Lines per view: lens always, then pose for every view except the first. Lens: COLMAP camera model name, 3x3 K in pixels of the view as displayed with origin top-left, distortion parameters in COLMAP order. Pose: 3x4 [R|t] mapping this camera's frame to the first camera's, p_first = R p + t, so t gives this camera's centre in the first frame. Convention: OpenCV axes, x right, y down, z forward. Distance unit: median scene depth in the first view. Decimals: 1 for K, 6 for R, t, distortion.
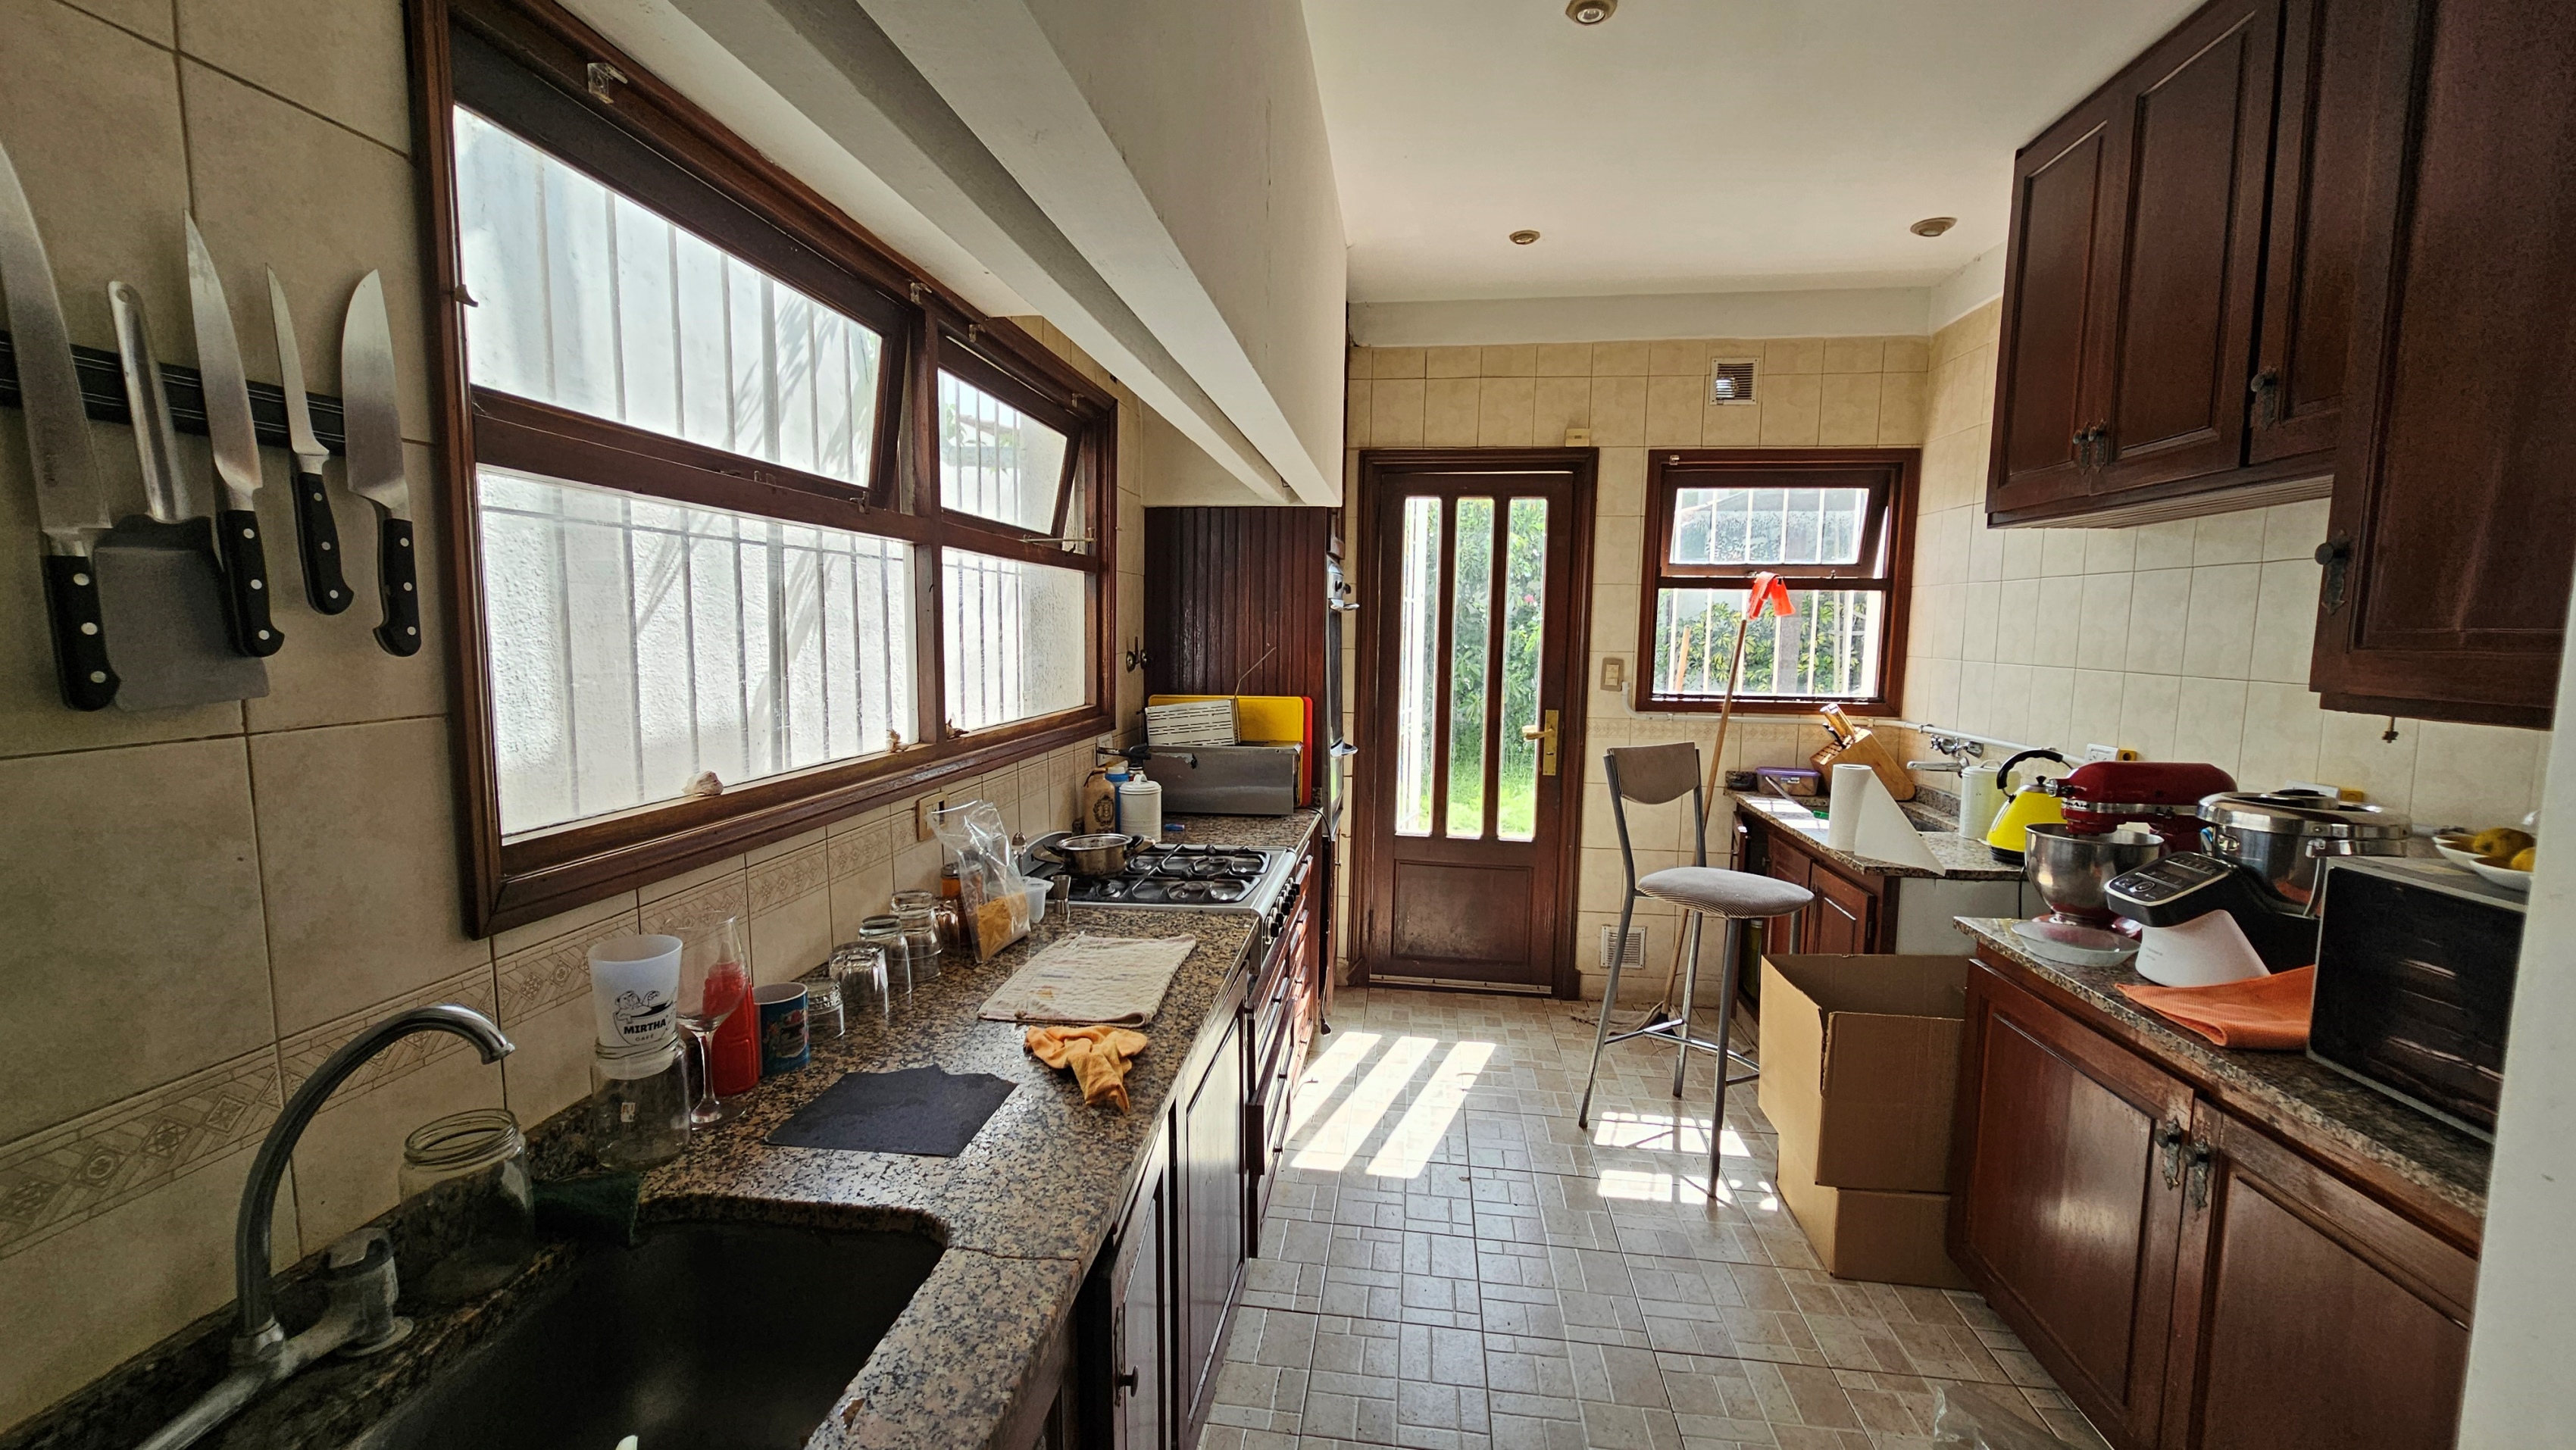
lens RADIAL K [[1056.8, 0, 1284.1], [0, 1056.8, 735.7], [0, 0, 1]] dist [-0.000638, 0.000761]
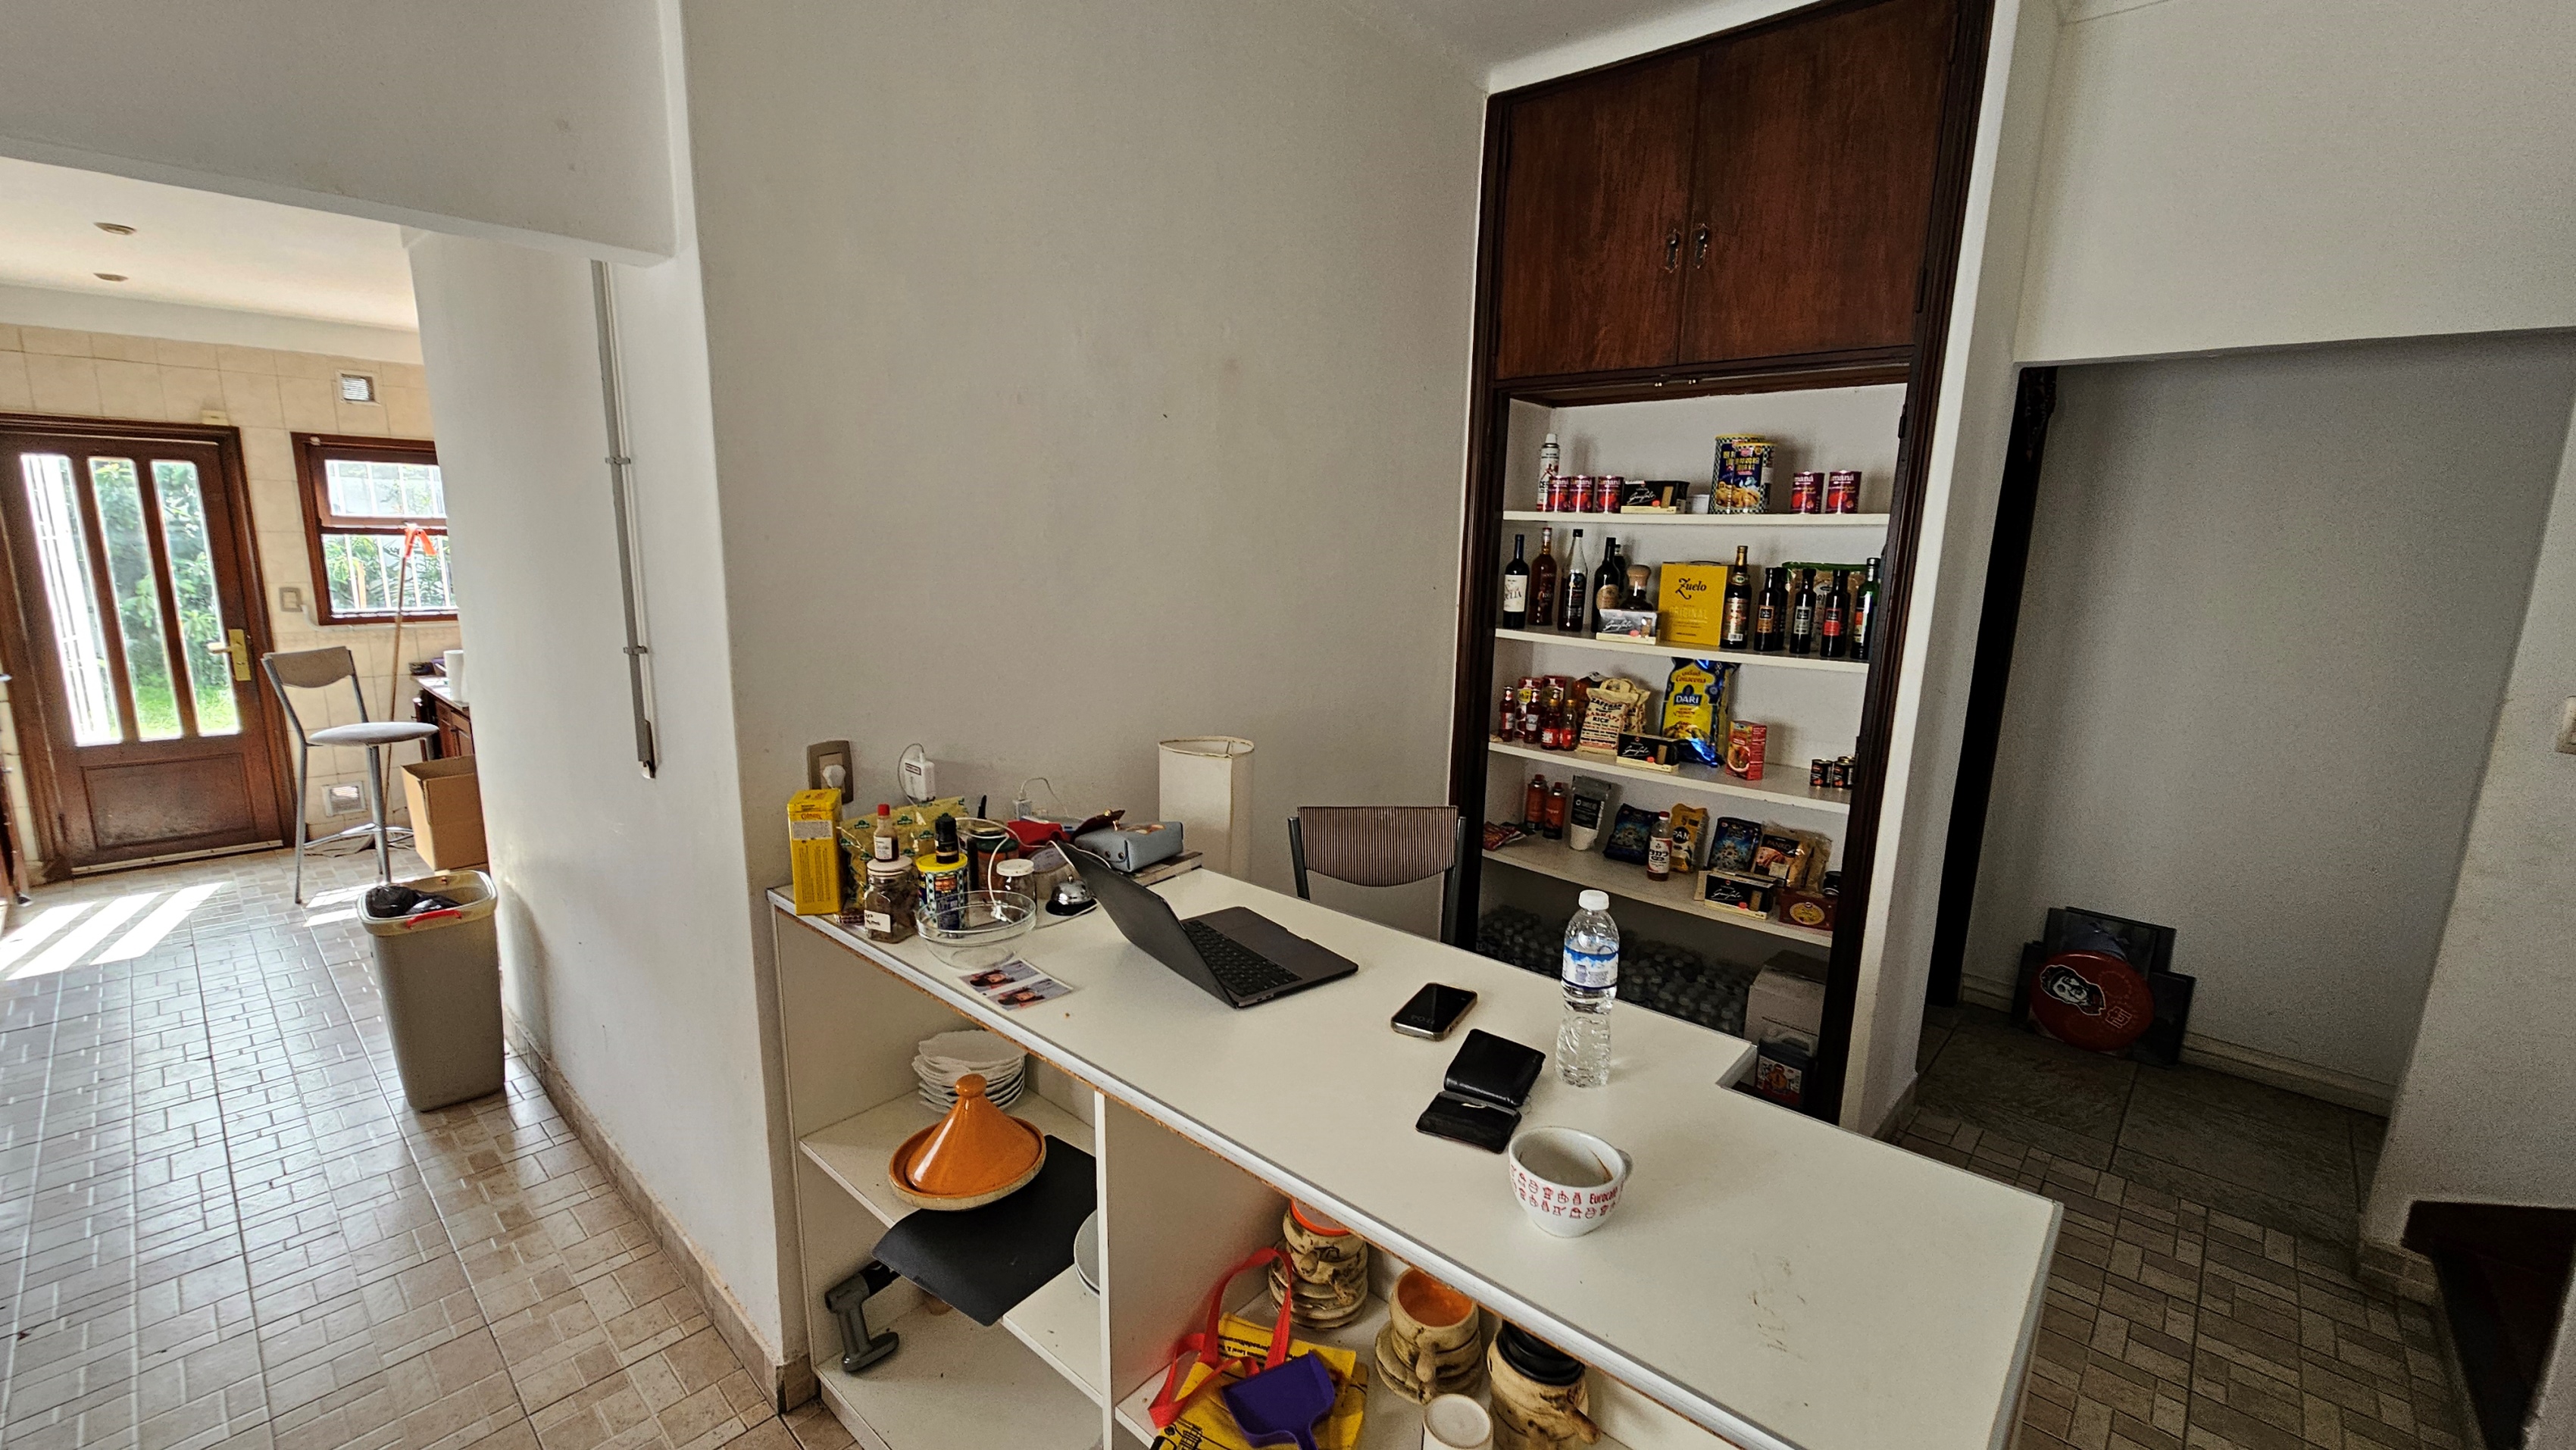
lens RADIAL K [[1056.8, 0, 1285.2], [0, 1056.8, 732.0], [0, 0, 1]] dist [-0.000638, 0.000761]
pose [[0.572710, -0.155704, 0.804835, -0.071763], [0.068798, 0.987461, 0.142080, 0.003868], [-0.816866, -0.026000, 0.576241, -0.807534]]
